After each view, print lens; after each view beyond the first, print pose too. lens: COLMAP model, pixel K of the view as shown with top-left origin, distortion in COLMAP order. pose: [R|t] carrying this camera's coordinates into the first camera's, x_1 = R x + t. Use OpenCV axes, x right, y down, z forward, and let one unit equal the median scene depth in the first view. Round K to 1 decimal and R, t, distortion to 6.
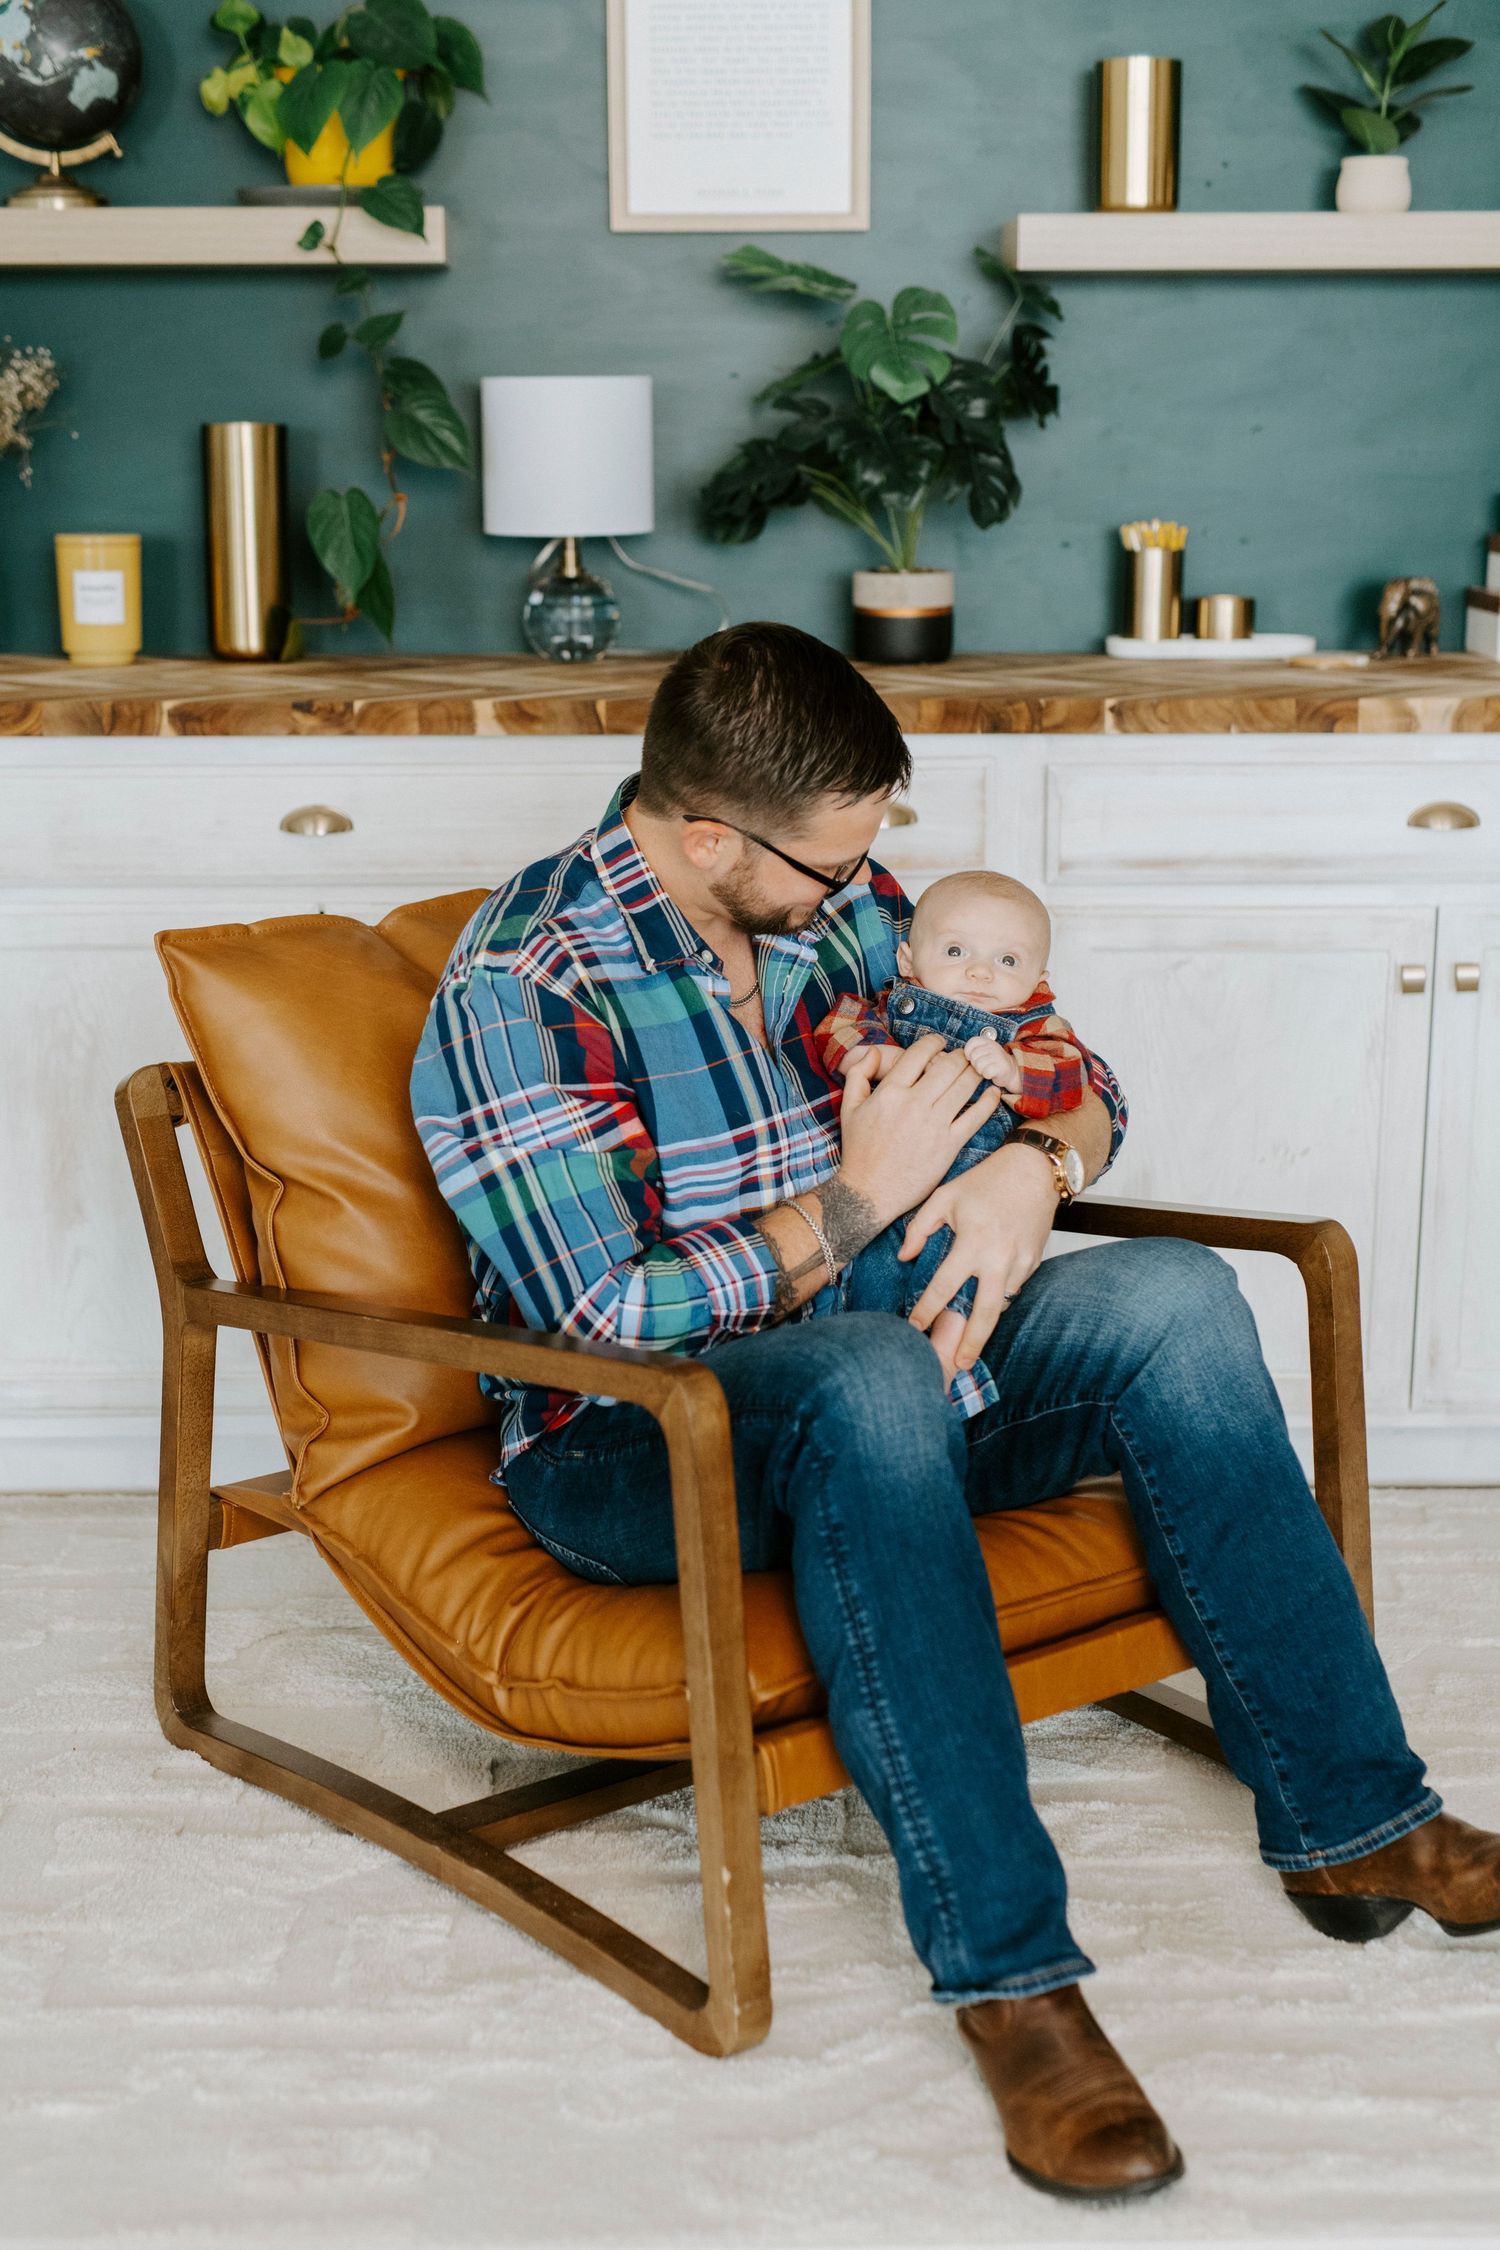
lens RADIAL K [[4247.1, 0, 750.0], [0, 4247.1, 1125.0], [0, 0, 1]] dist [-0.001250, -0.187341]
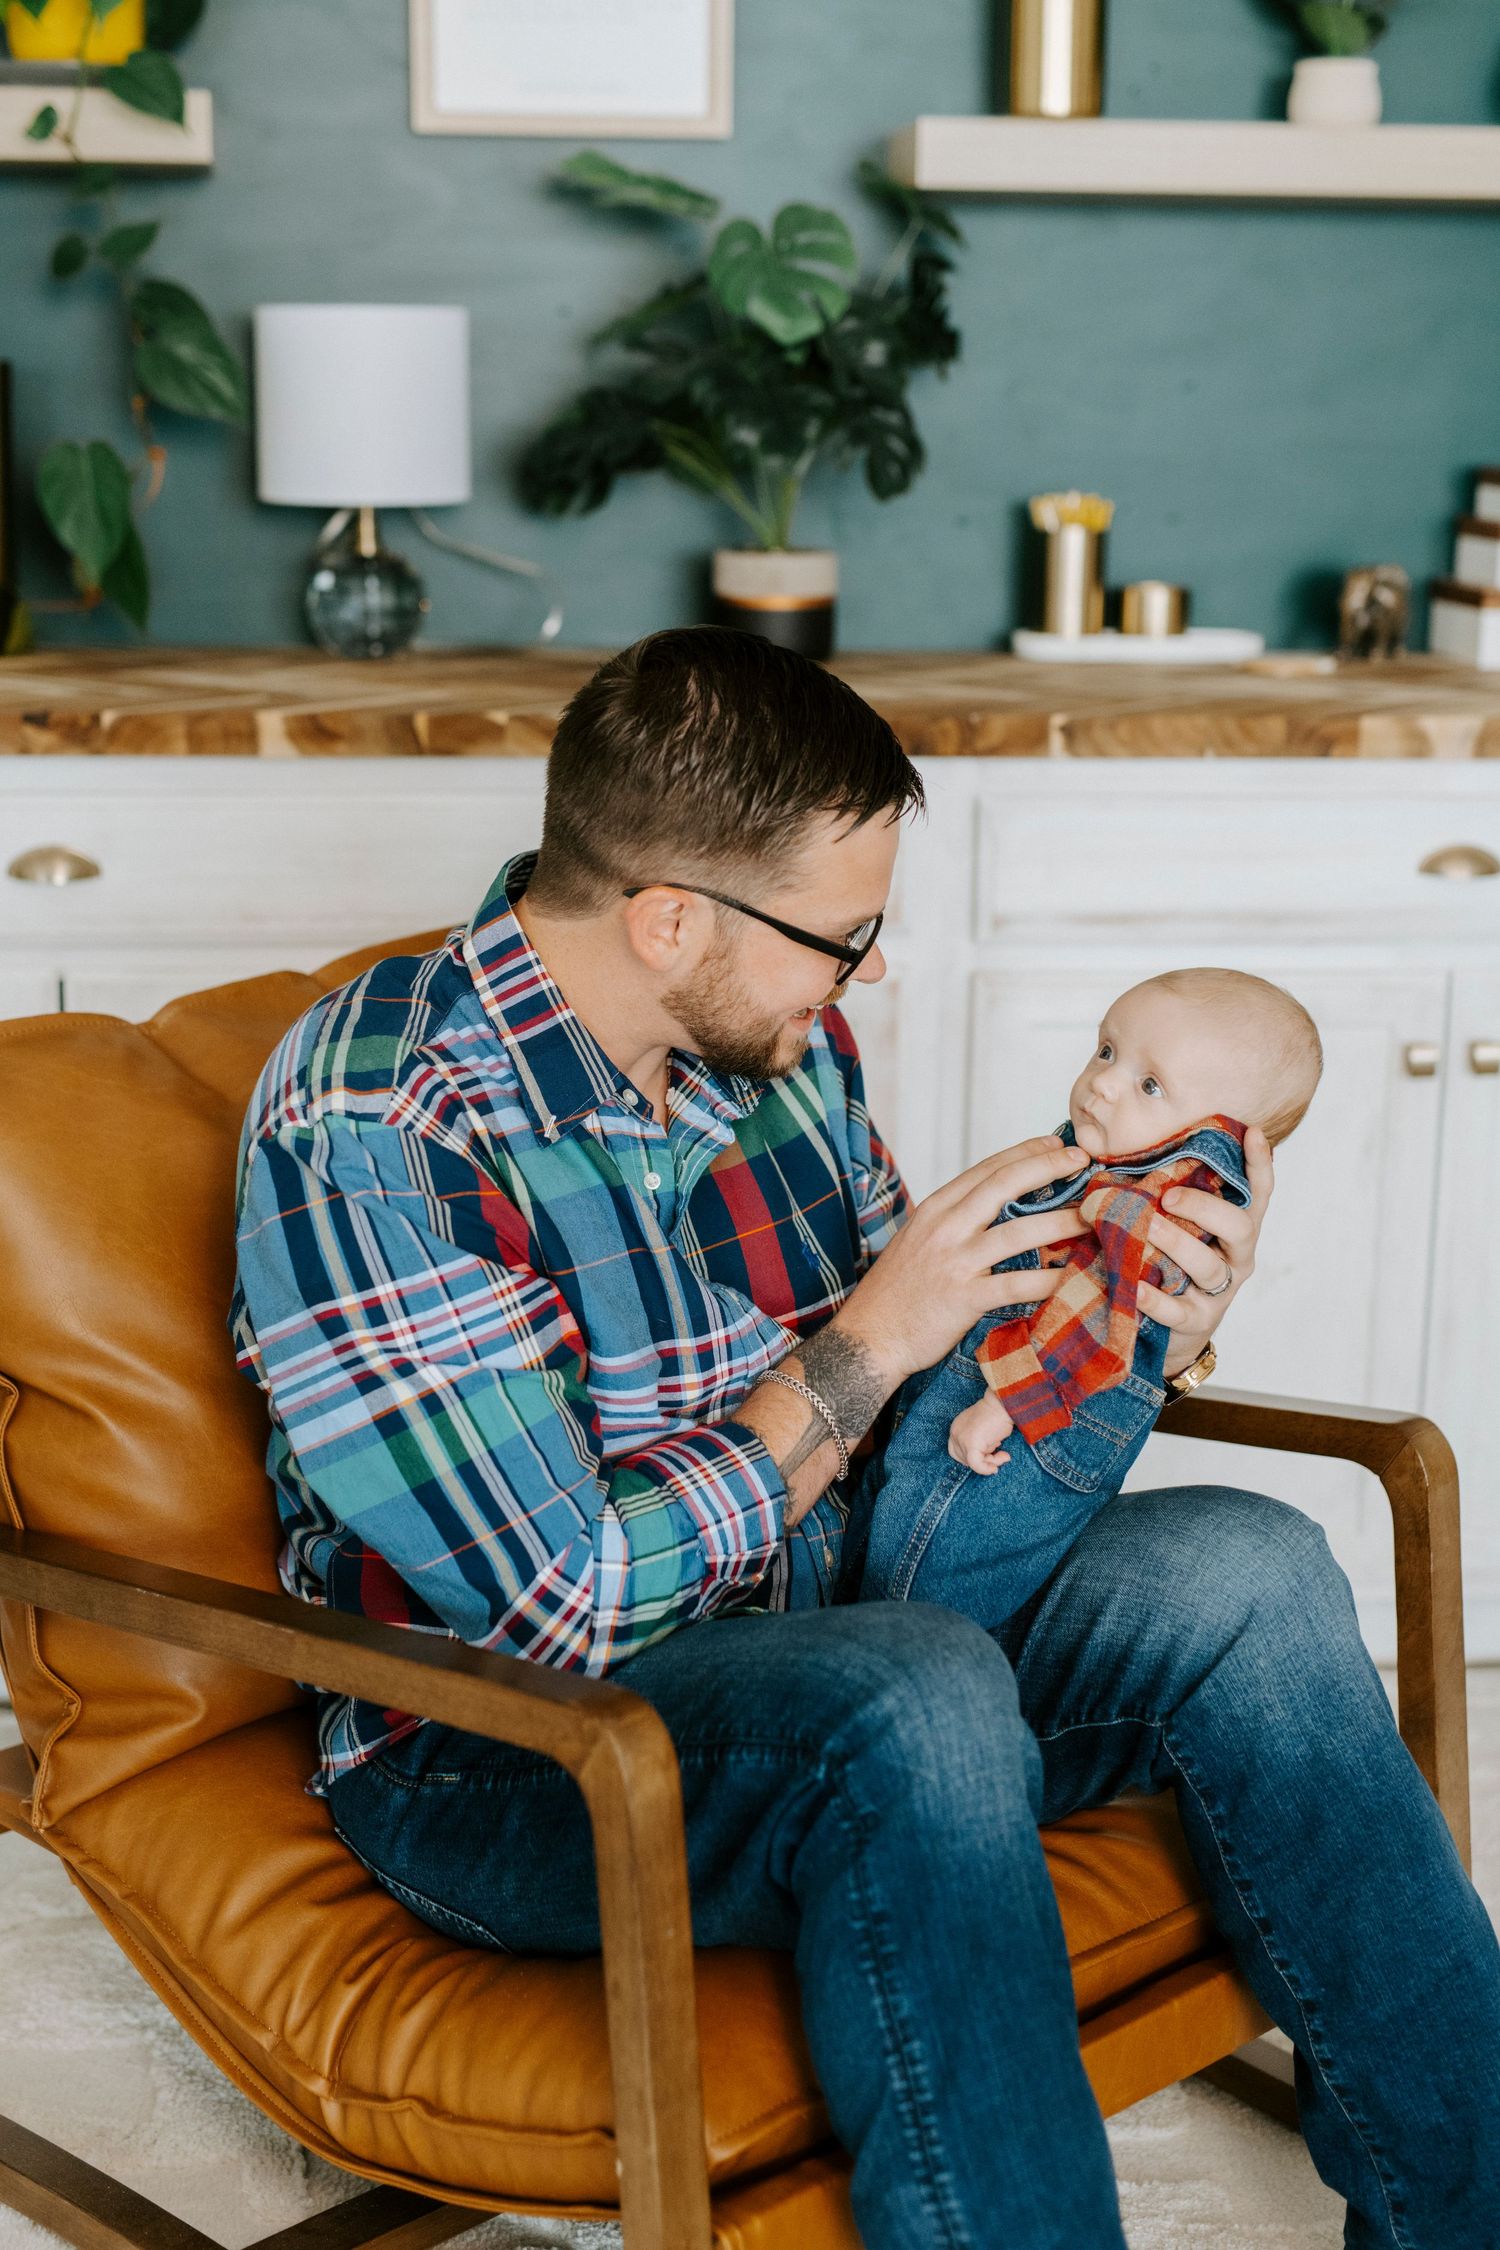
lens RADIAL K [[3493.2, 0, 749.5], [0, 3493.2, 983.7], [0, 0, 1]] dist [-0.005219, 0.072068]
pose [[0.994071, -0.003737, 0.108665, -0.044798], [0.003632, 0.999993, 0.001163, -0.050018], [-0.108669, -0.000761, 0.994078, 0.345723]]
